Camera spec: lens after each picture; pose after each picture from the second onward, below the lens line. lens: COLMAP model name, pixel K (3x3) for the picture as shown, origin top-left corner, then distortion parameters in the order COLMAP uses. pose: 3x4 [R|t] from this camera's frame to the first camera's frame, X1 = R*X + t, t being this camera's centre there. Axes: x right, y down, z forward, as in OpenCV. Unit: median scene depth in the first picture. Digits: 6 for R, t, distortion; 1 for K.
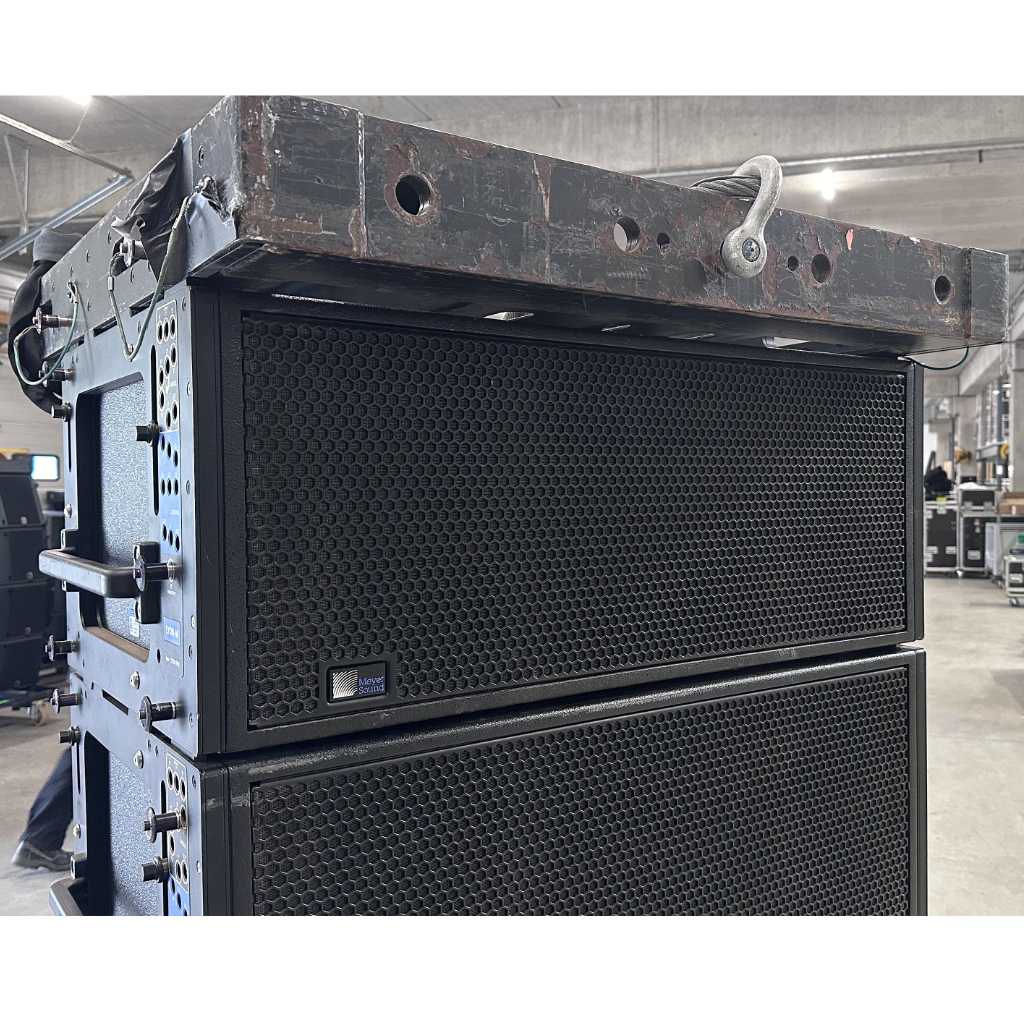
lens RADIAL K [[1154.8, 0, 622.3], [0, 1154.8, 512.9], [0, 0, 1]] dist [0.125662, -0.378510]
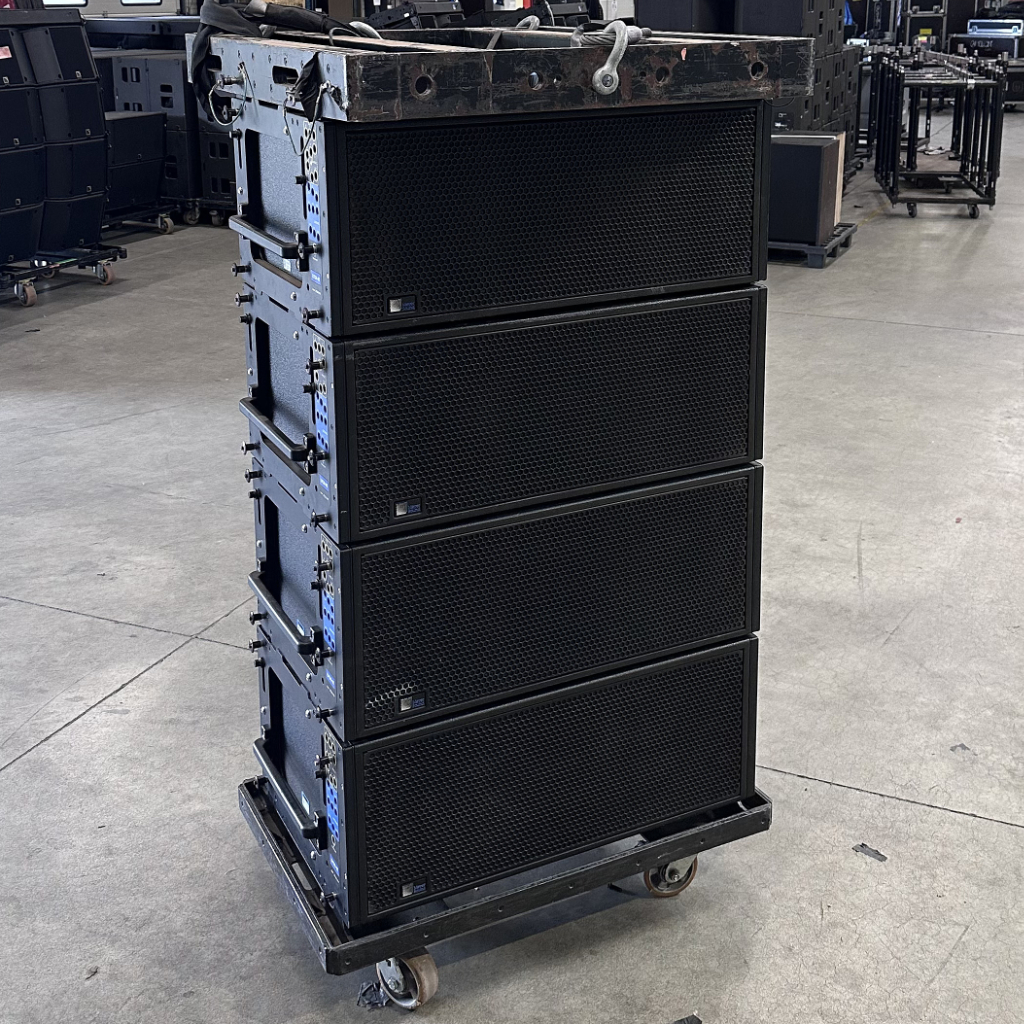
lens RADIAL K [[1878.5, 0, 604.8], [0, 1878.5, 511.7], [0, 0, 1]] dist [0.029606, 0.076265]
pose [[0.990681, 0.060432, -0.122064, 0.507416], [-0.021535, 0.954405, 0.297737, -0.458098], [0.134492, -0.292334, 0.946812, -2.012076]]
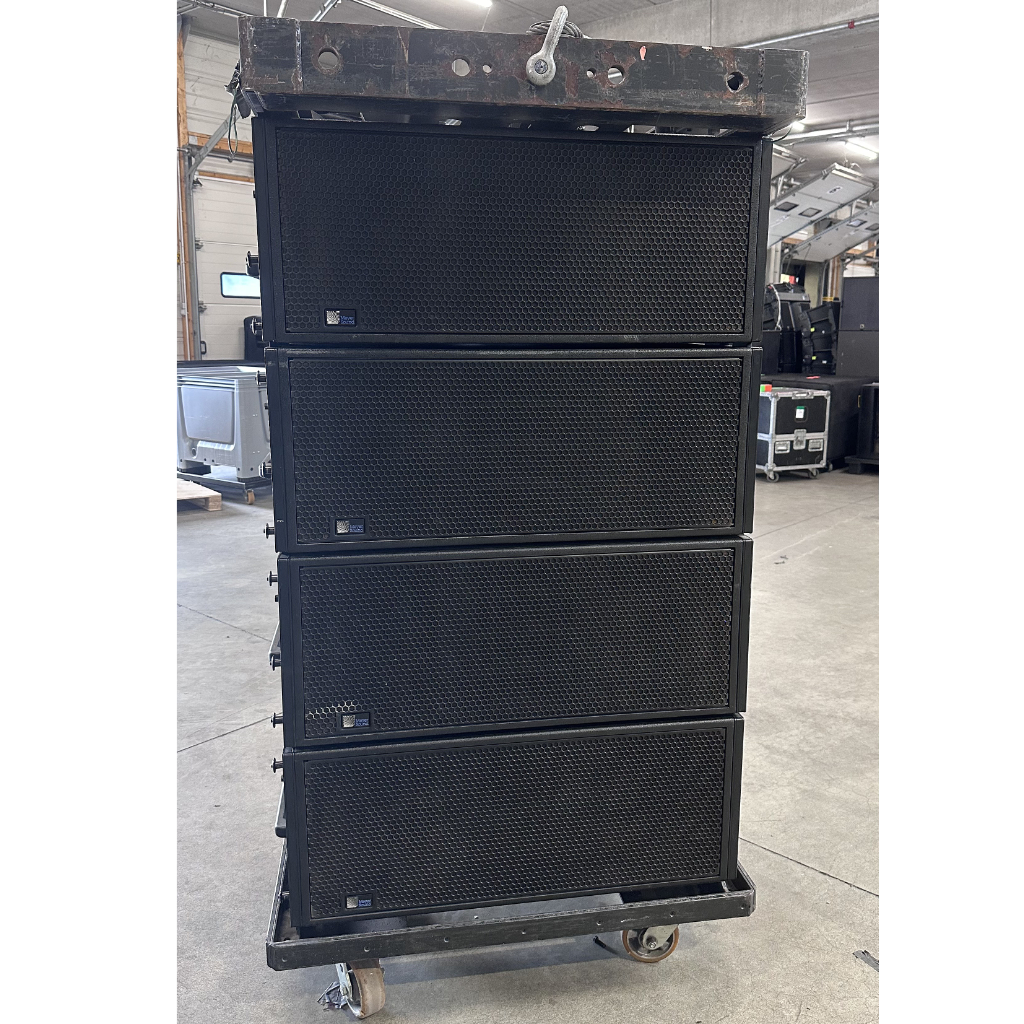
lens RADIAL K [[1009.8, 0, 499.3], [0, 1009.8, 602.7], [0, 0, 1]] dist [0.101898, -0.199363]
pose [[0.863035, 0.133751, -0.487115, 0.892633], [-0.025100, 0.974473, 0.223099, 0.209096], [0.504520, -0.180315, 0.844361, -0.450826]]
